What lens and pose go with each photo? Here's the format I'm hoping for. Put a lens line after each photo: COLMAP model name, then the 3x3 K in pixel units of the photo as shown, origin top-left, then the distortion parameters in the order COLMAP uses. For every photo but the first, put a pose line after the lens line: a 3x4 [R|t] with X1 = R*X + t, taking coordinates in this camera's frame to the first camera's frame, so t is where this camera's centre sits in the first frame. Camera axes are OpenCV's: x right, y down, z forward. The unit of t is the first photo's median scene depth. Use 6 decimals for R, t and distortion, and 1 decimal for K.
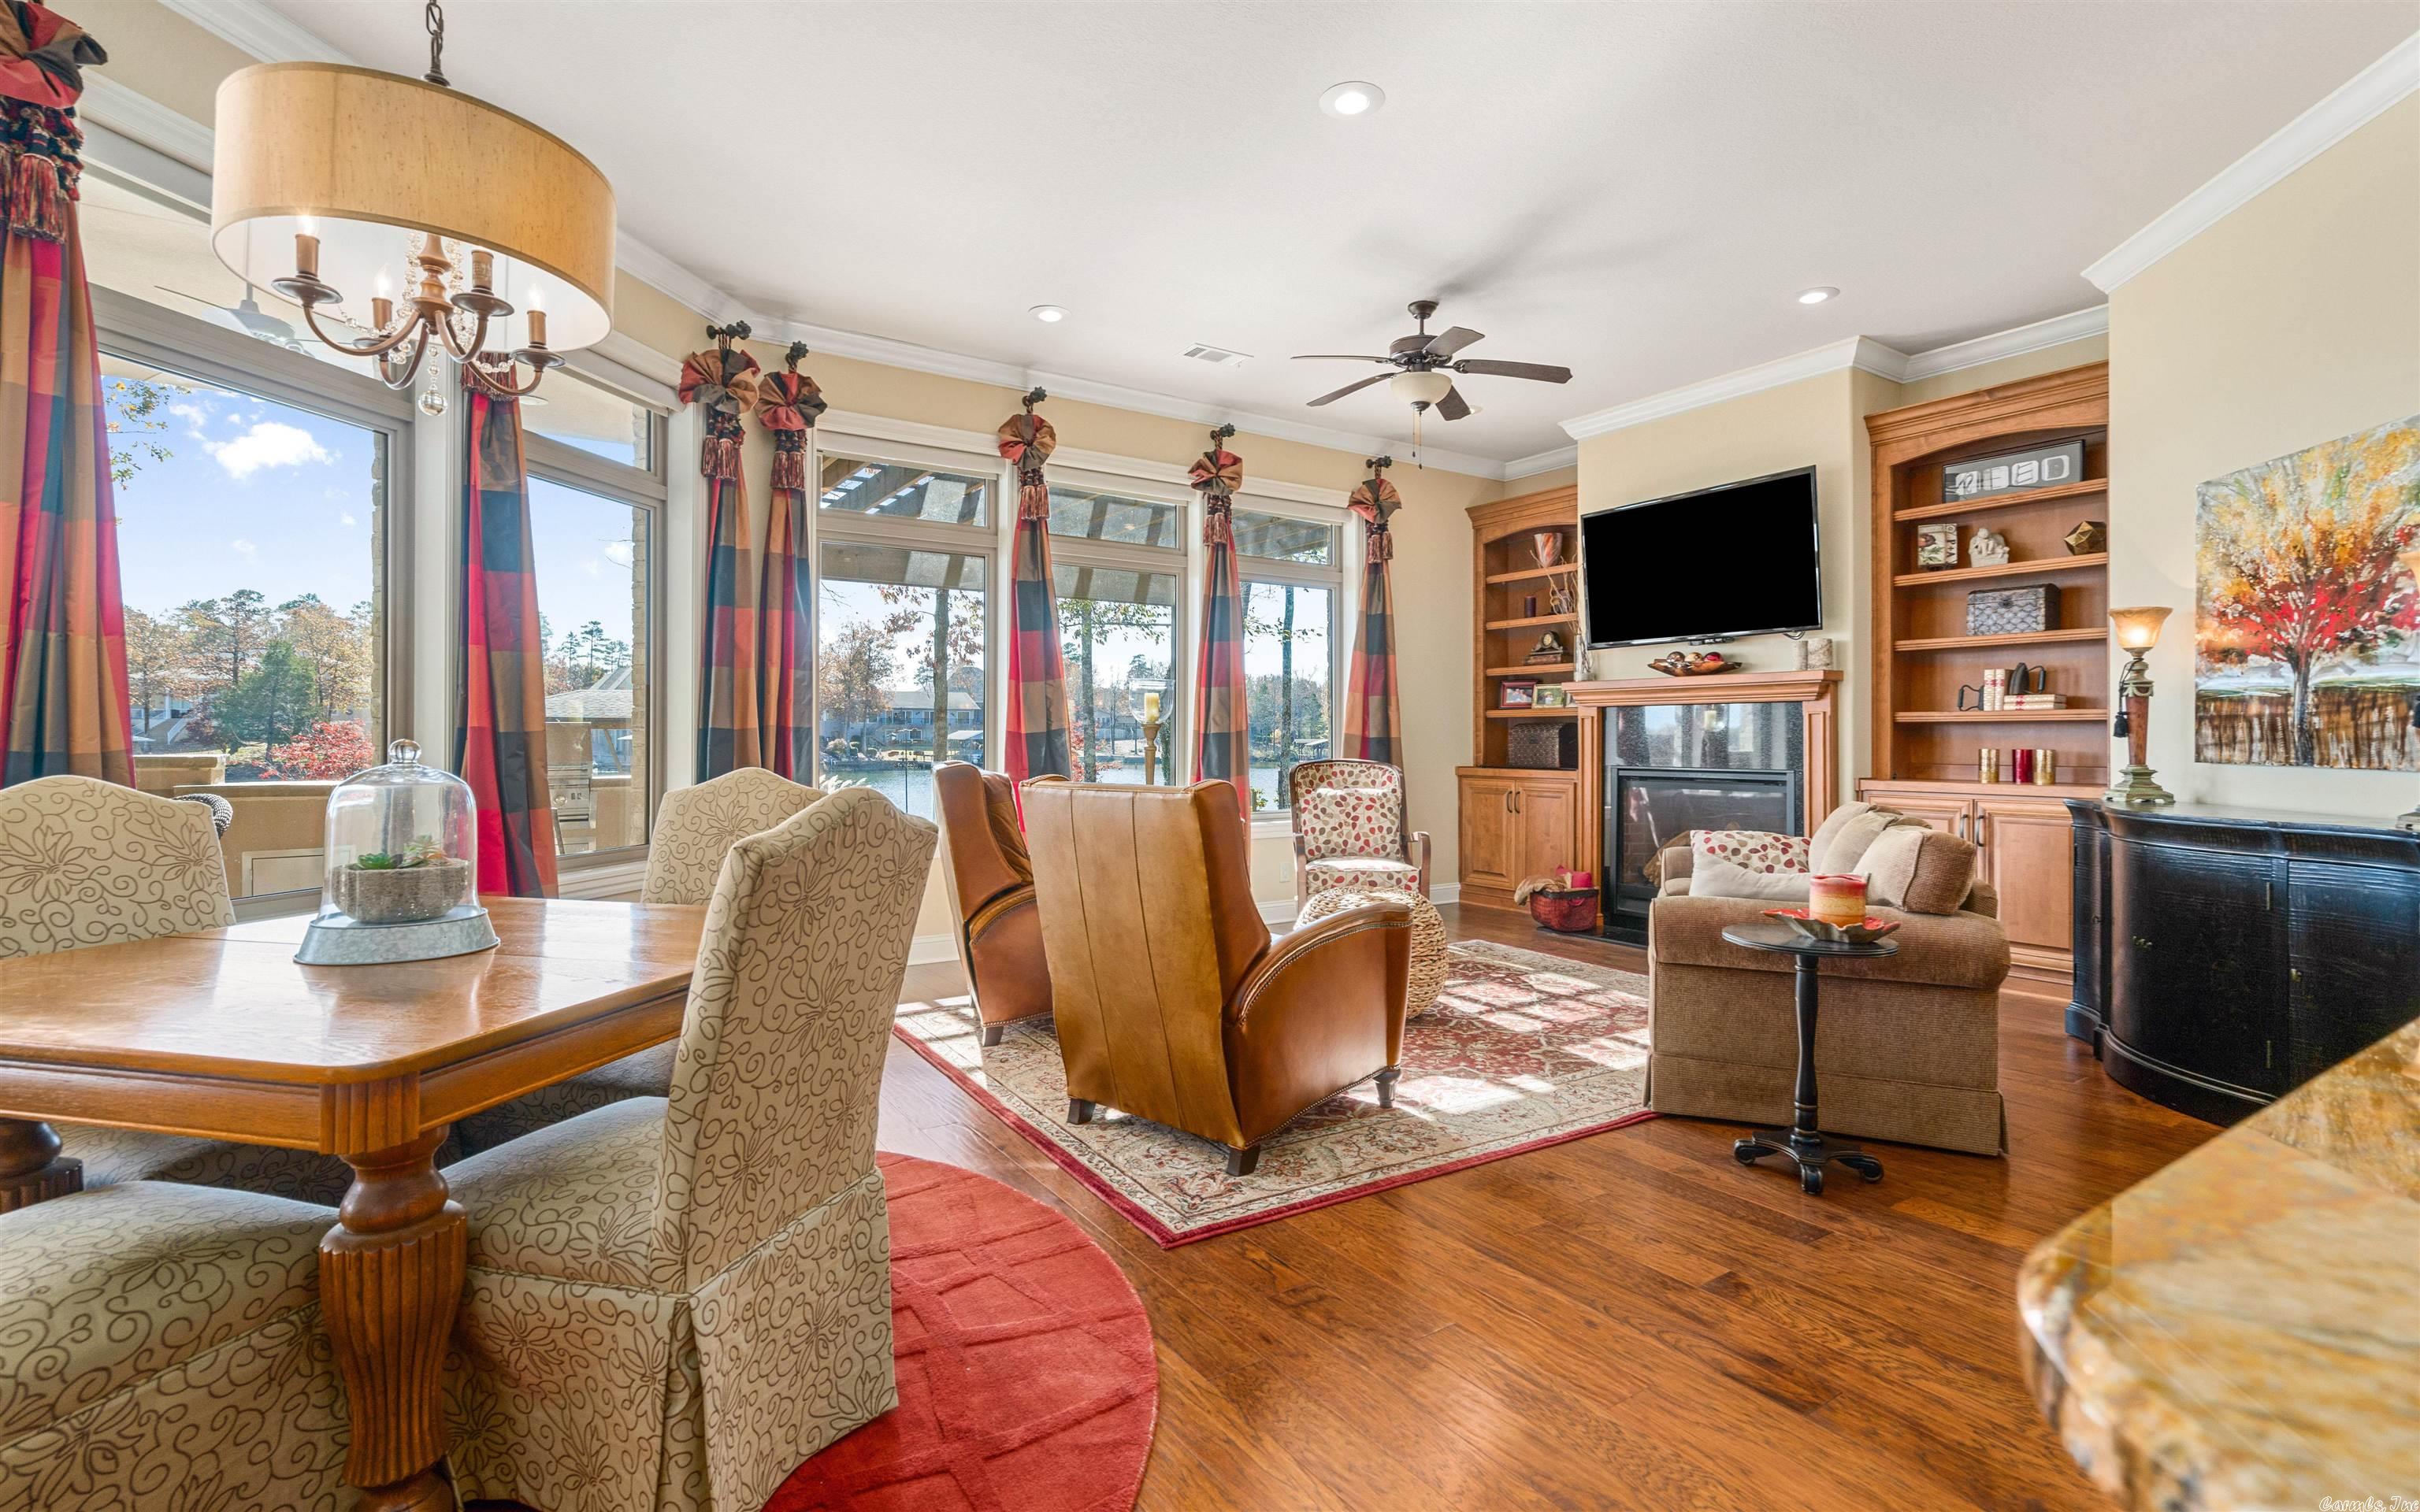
lens RADIAL K [[1104.1, 0, 1208.5], [0, 1104.1, 735.4], [0, 0, 1]] dist [-0.006046, 0.002796]
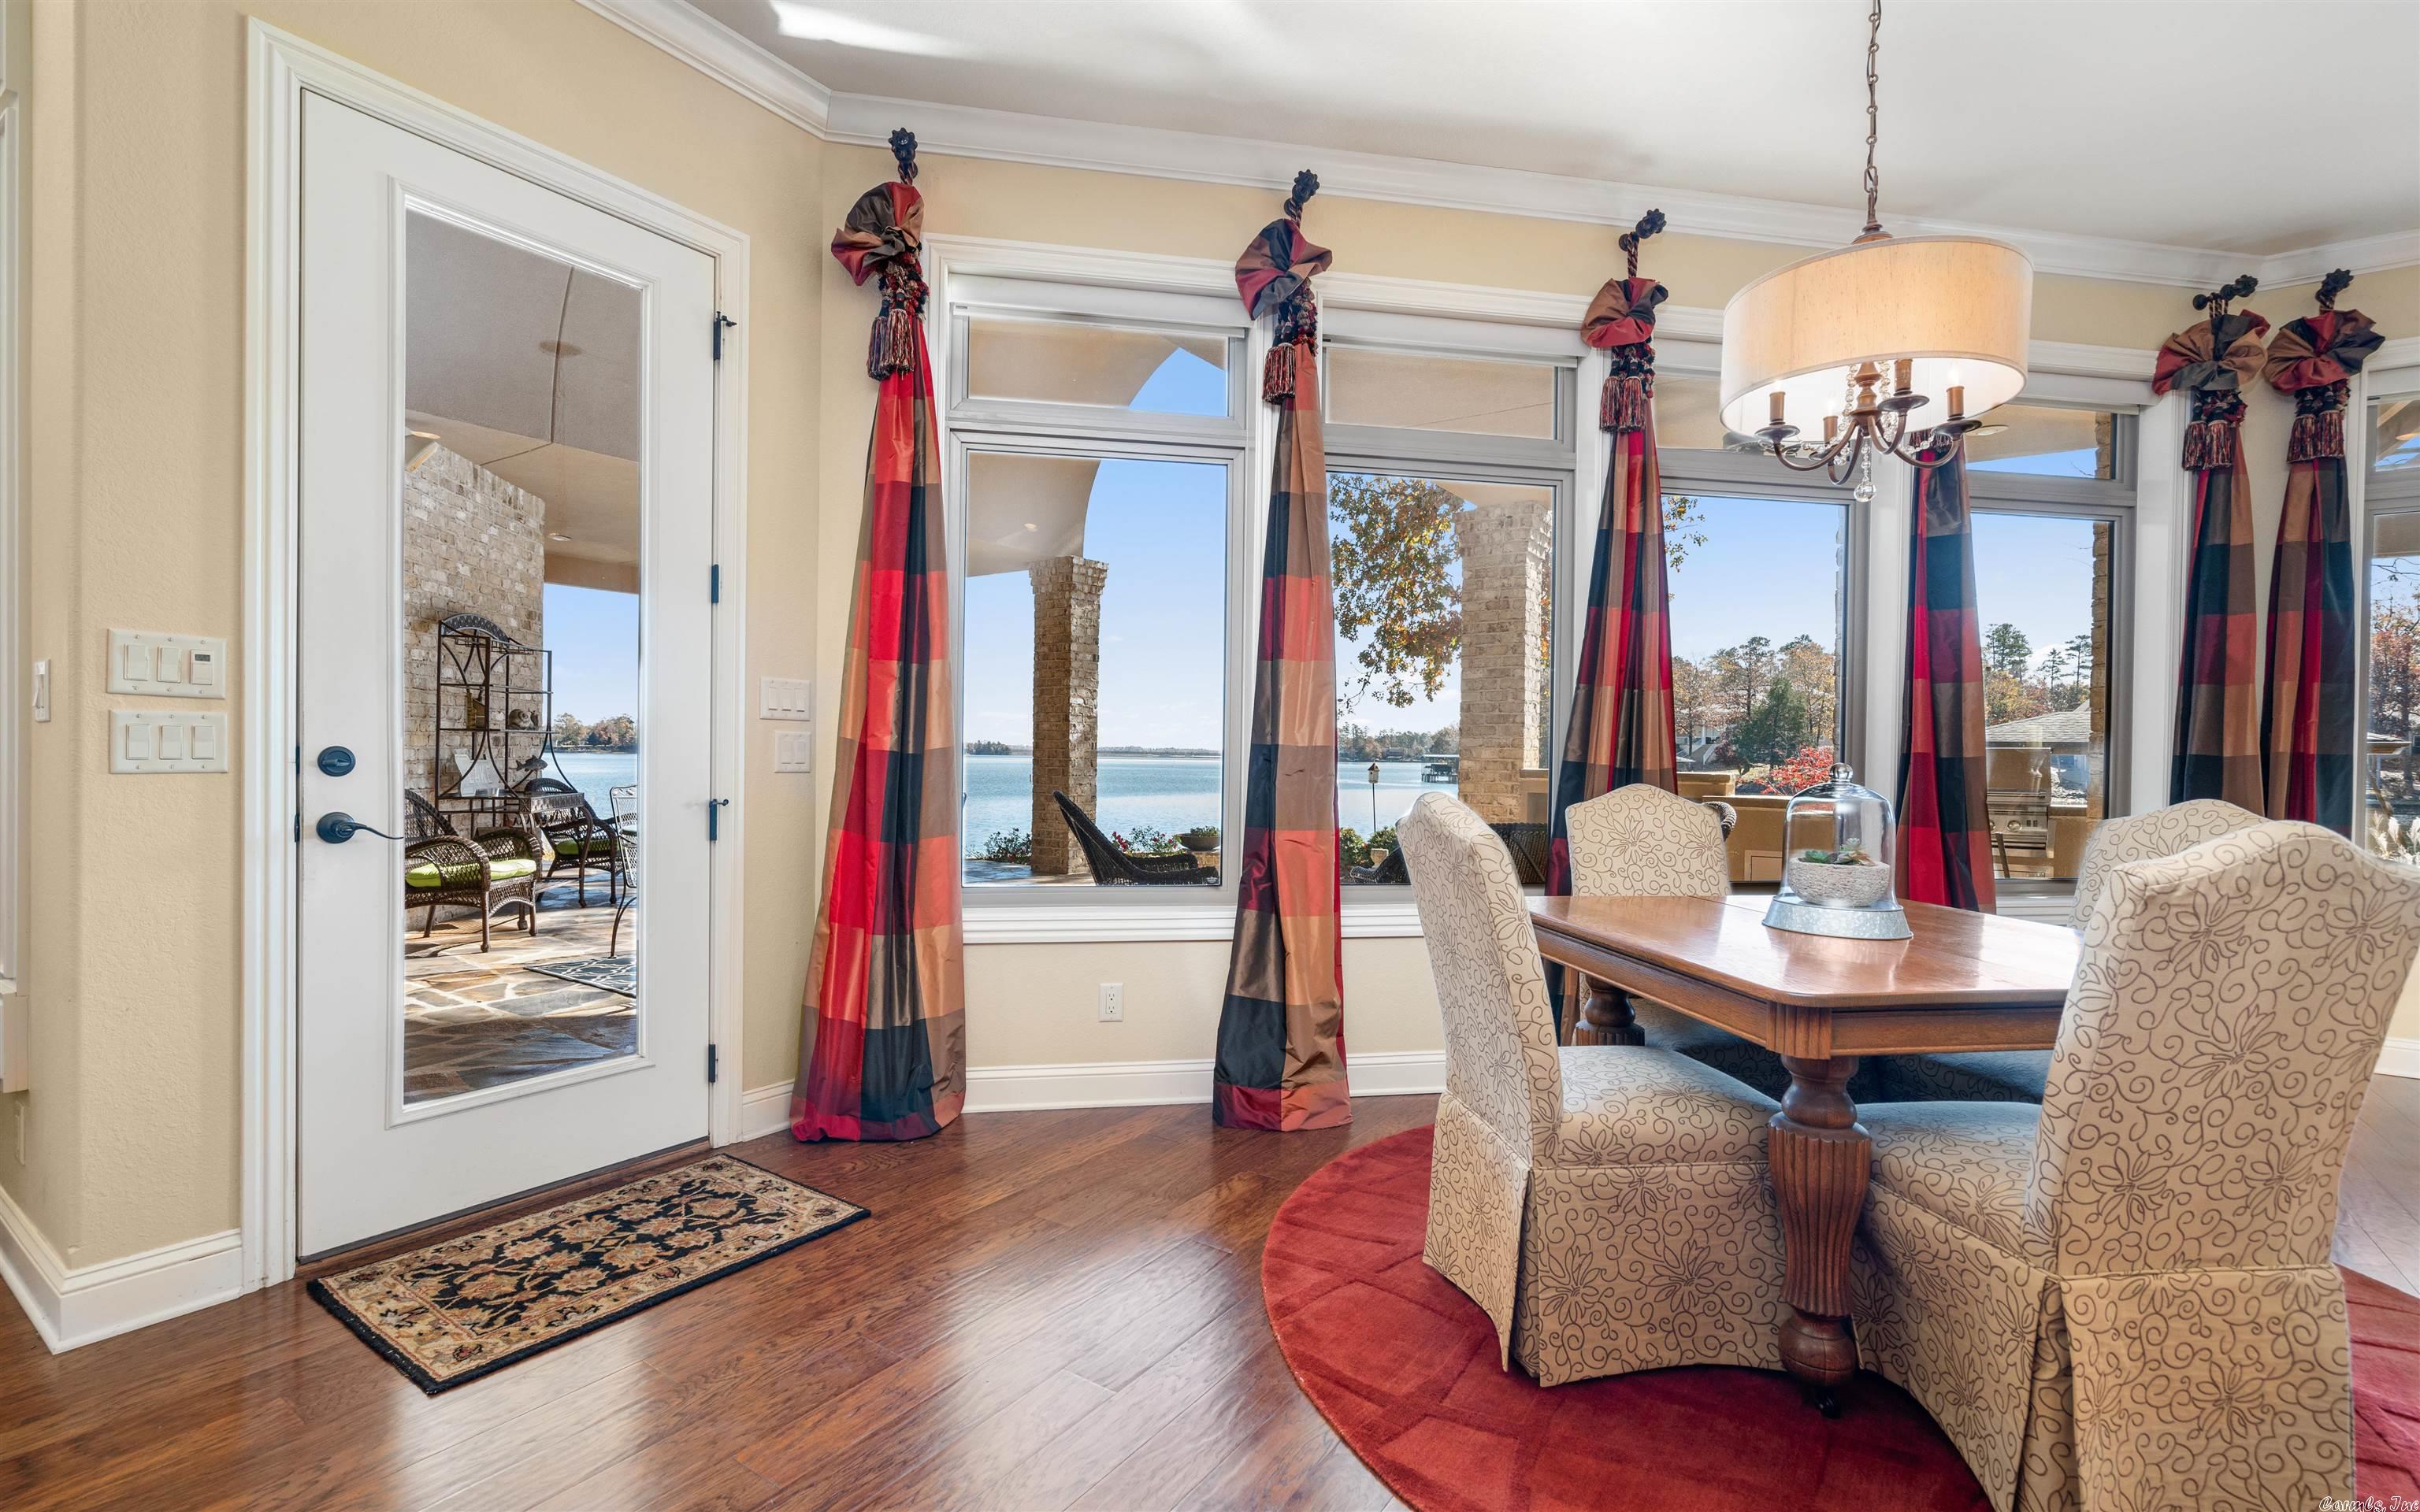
lens RADIAL K [[1104.1, 0, 1198.7], [0, 1104.1, 761.0], [0, 0, 1]] dist [-0.006046, 0.002796]
pose [[0.374205, 0.011278, -0.927277, 0.081358], [-0.010502, 0.999913, 0.007923, -0.000485], [0.927287, 0.006774, 0.374291, -0.076030]]
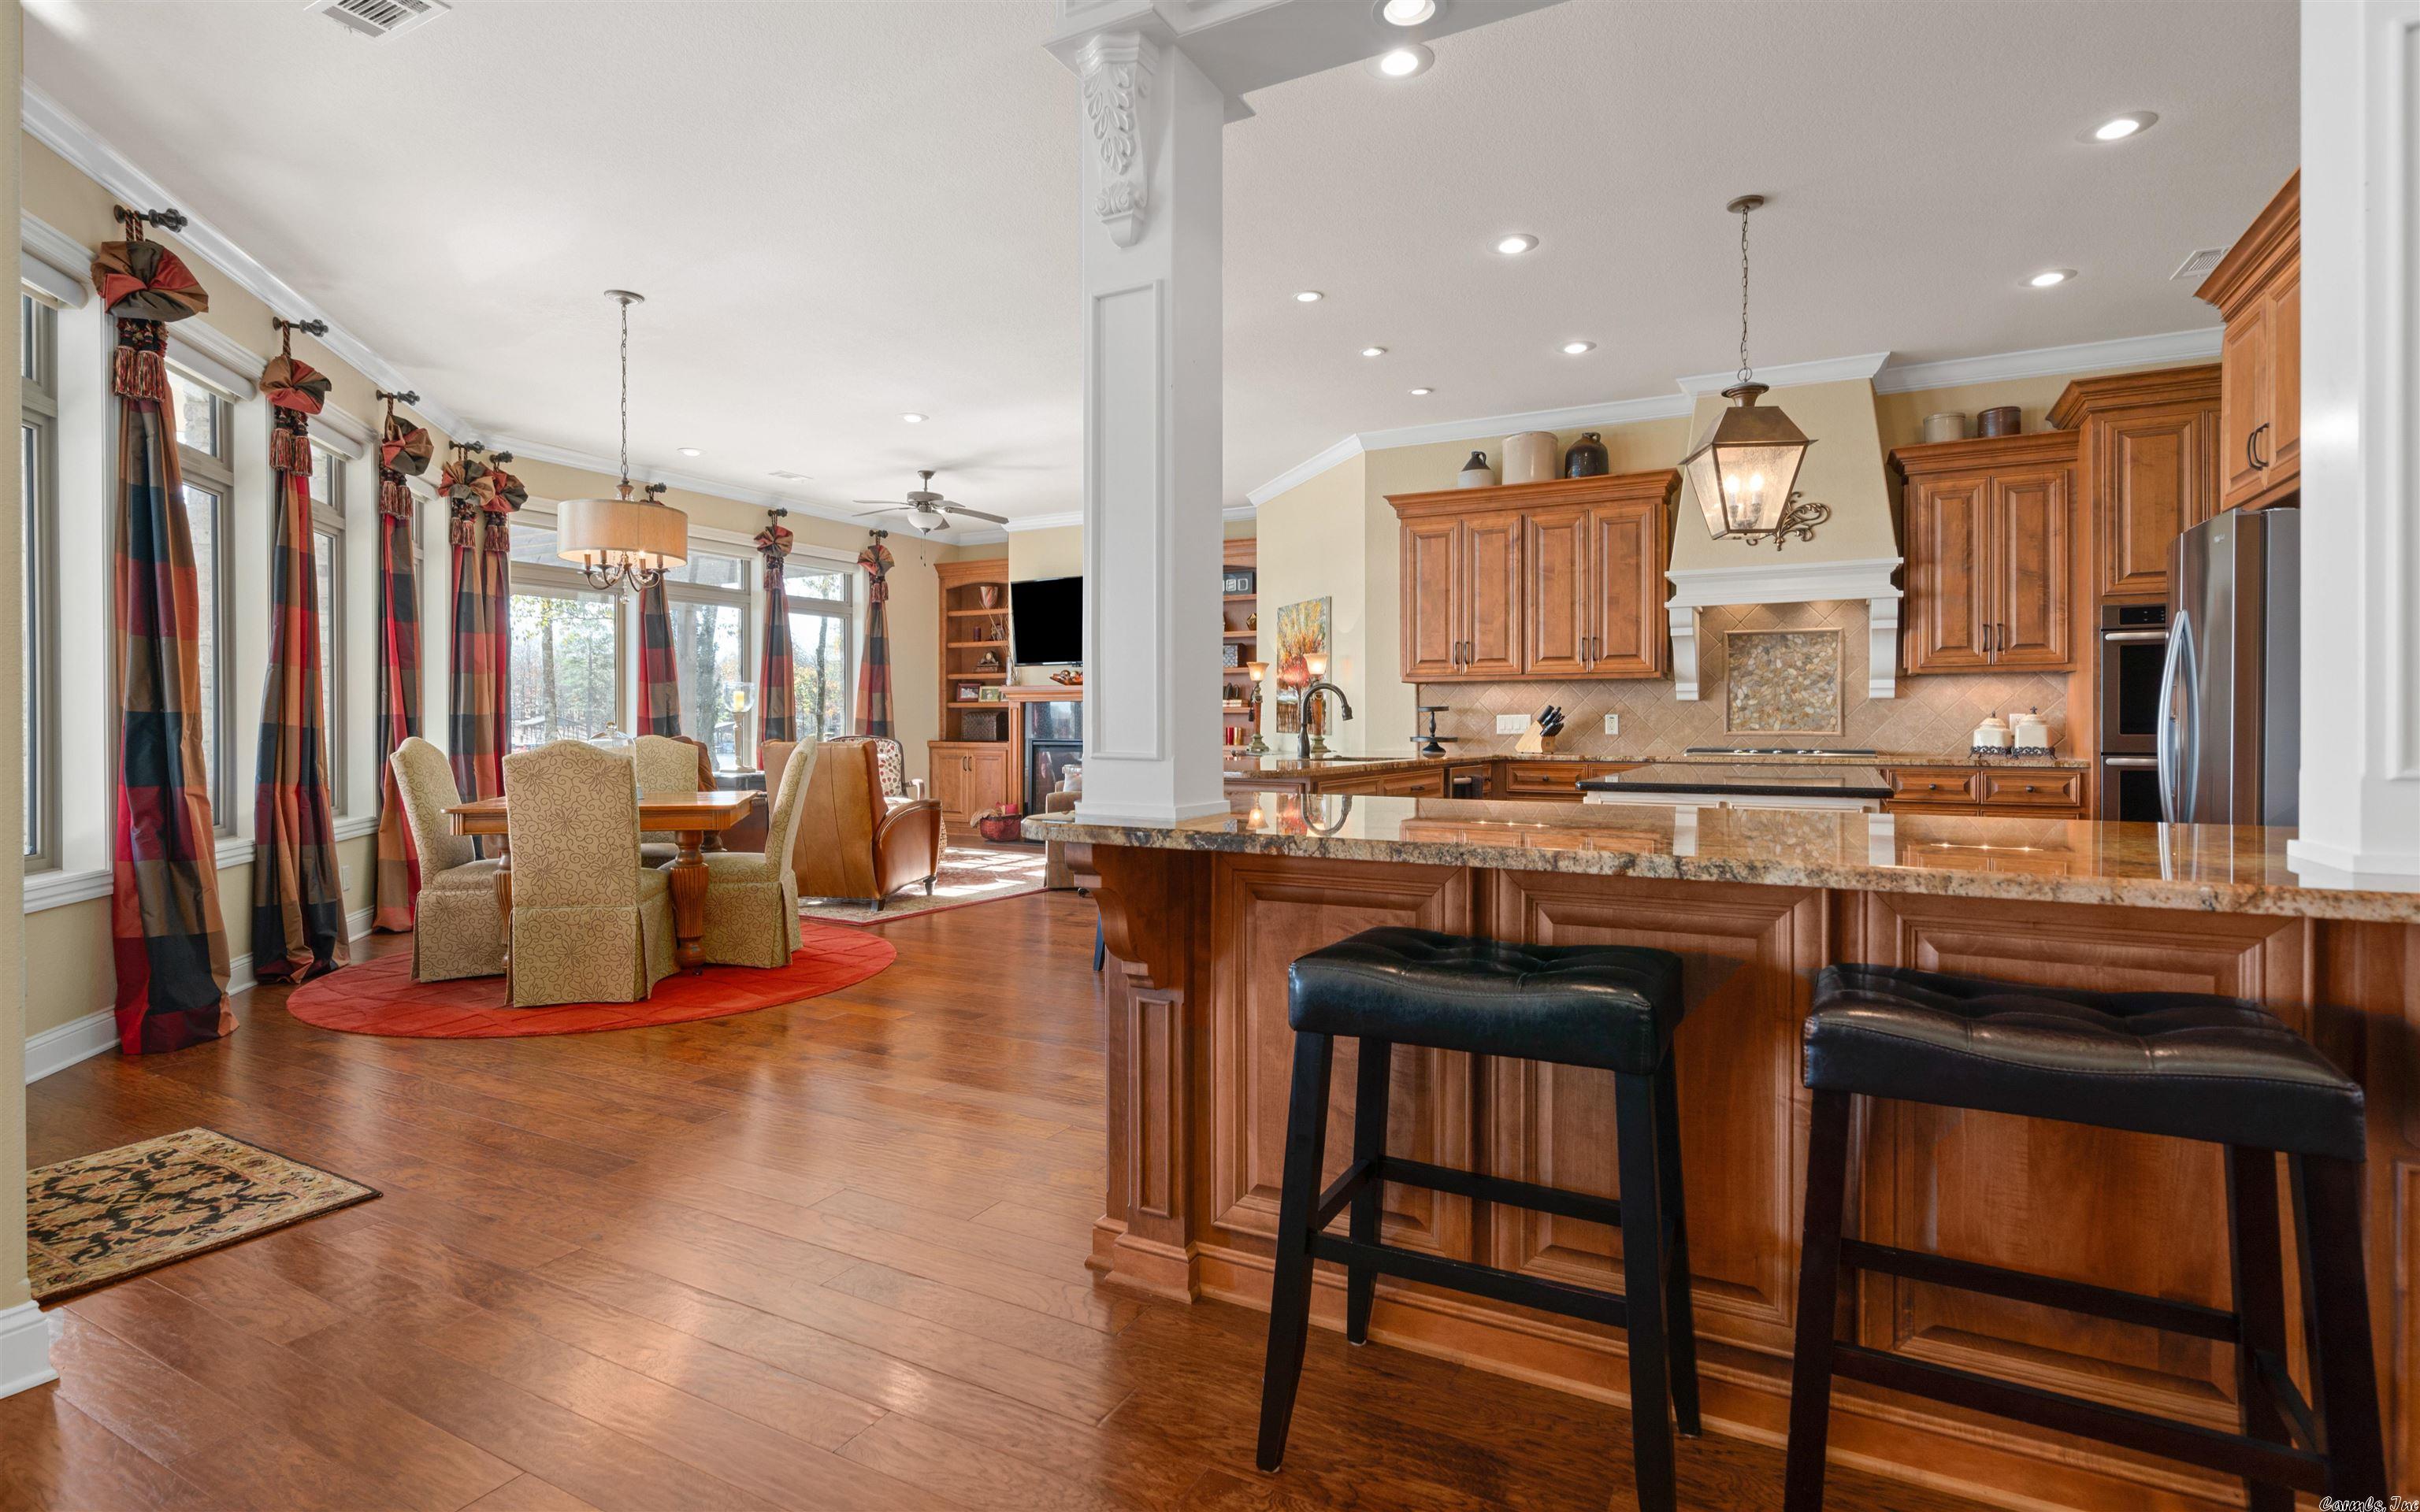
lens RADIAL K [[1154.9, 0, 1201.5], [0, 1154.9, 745.2], [0, 0, 1]] dist [-0.016760, 0.000112]
pose [[0.877029, -0.009783, 0.480337, -0.387129], [-0.001057, 0.999751, 0.022290, -0.001072], [-0.480436, -0.020057, 0.876801, -1.037020]]
